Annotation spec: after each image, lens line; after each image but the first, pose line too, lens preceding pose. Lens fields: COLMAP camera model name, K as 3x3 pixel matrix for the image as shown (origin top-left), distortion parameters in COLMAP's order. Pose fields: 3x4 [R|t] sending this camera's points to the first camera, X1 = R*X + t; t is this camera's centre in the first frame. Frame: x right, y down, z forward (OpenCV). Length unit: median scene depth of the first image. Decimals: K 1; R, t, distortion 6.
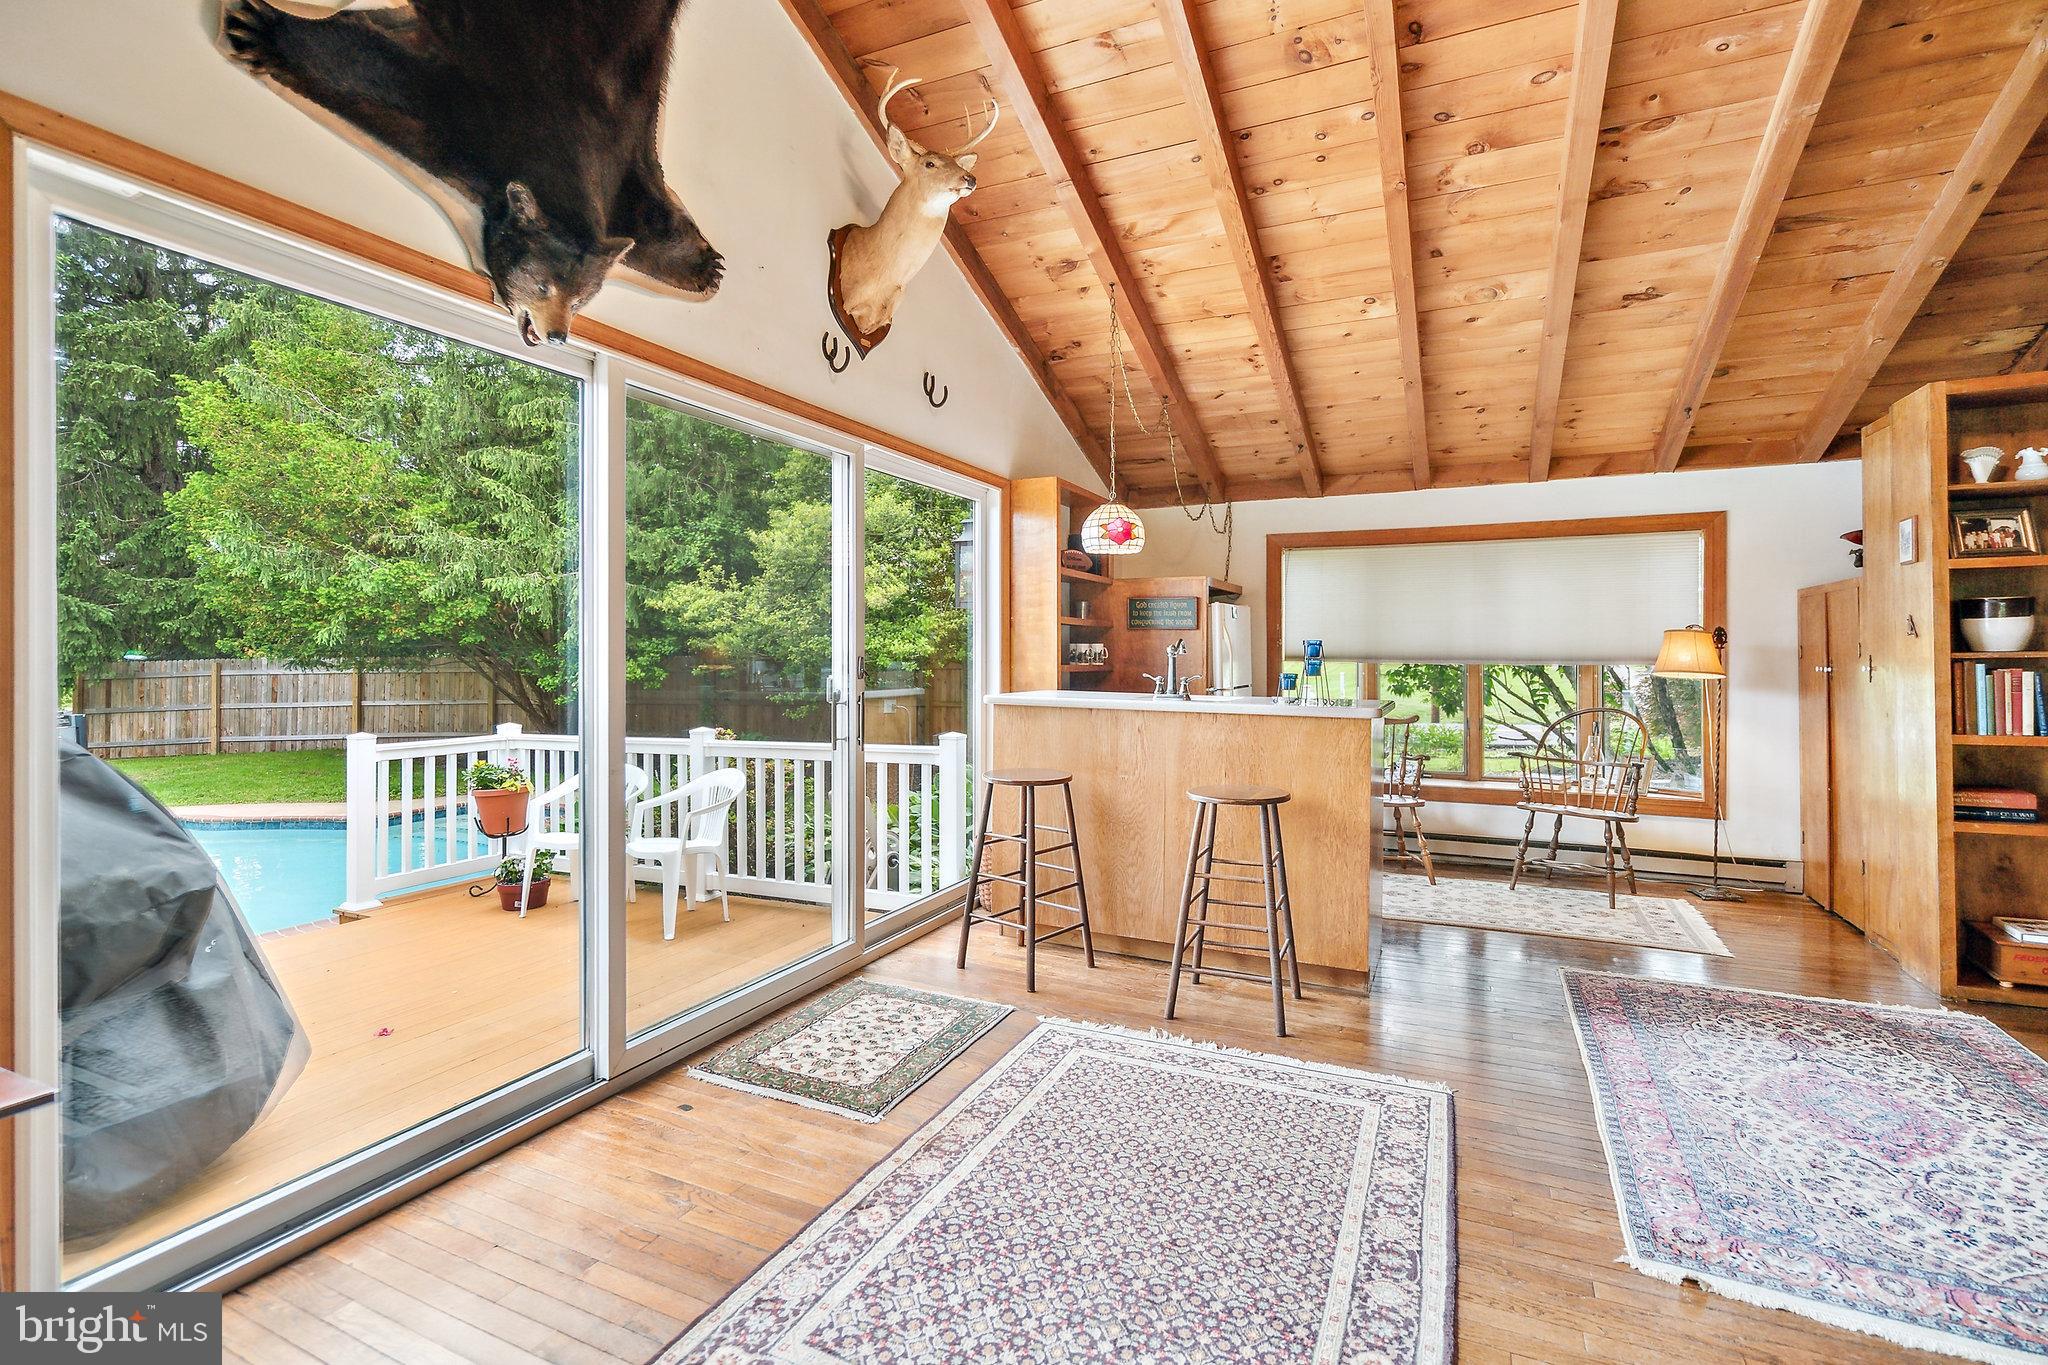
lens RADIAL K [[941.9, 0, 1021.7], [0, 941.9, 654.5], [0, 0, 1]] dist [0.001659, 0.000596]
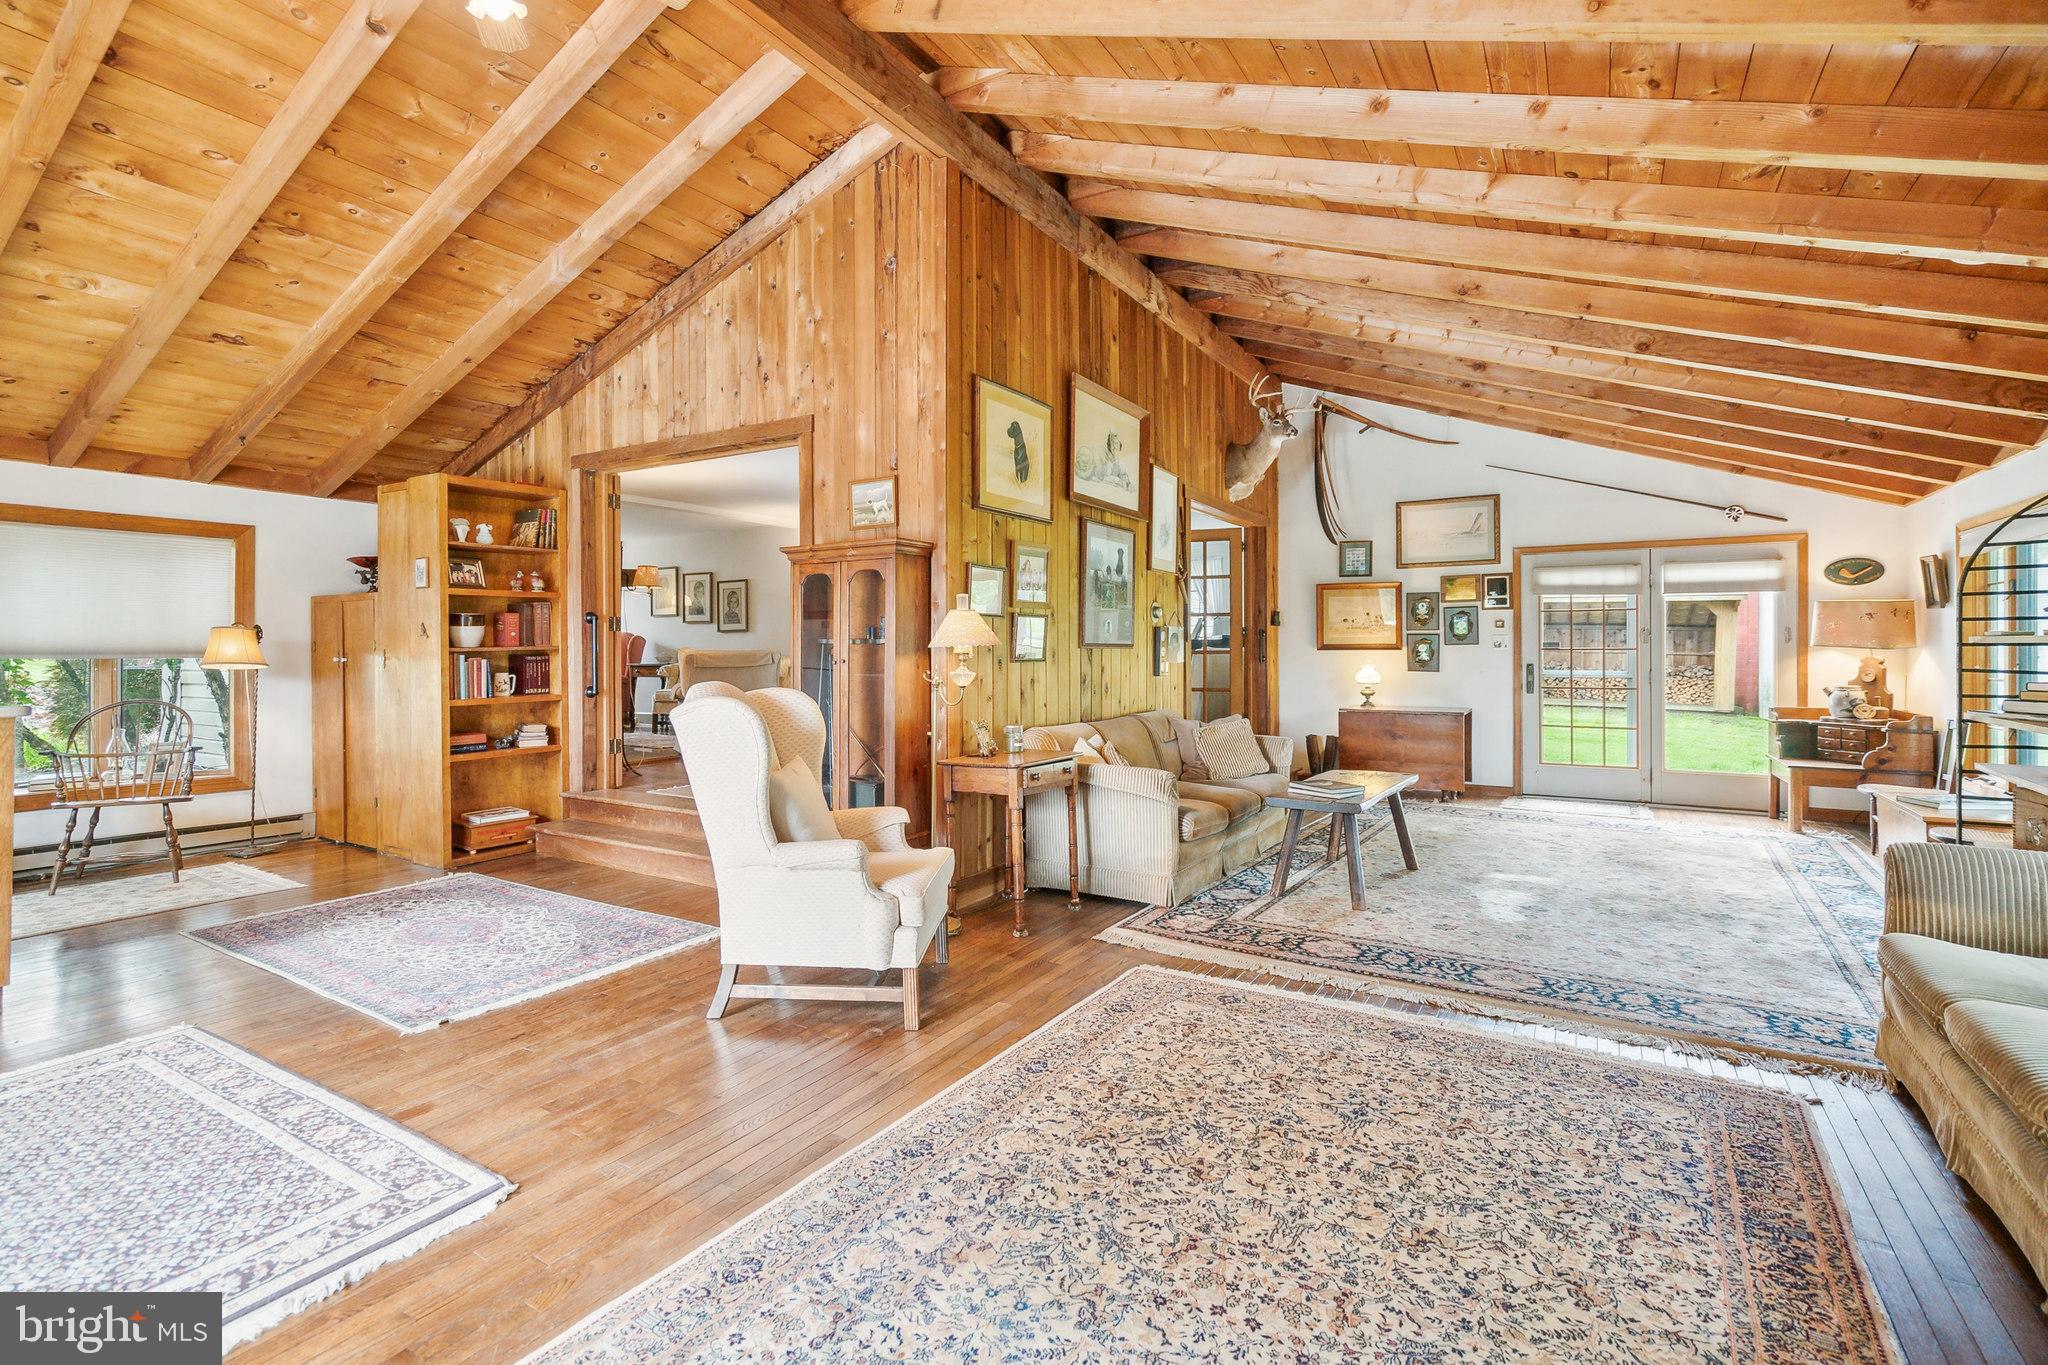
lens RADIAL K [[950.8, 0, 1019.5], [0, 950.8, 643.6], [0, 0, 1]] dist [-0.005230, -0.000877]
pose [[0.111941, 0.004238, 0.993706, -0.447409], [-0.002508, 0.999989, -0.003982, -0.004913], [-0.993712, -0.002047, 0.111950, -0.109824]]
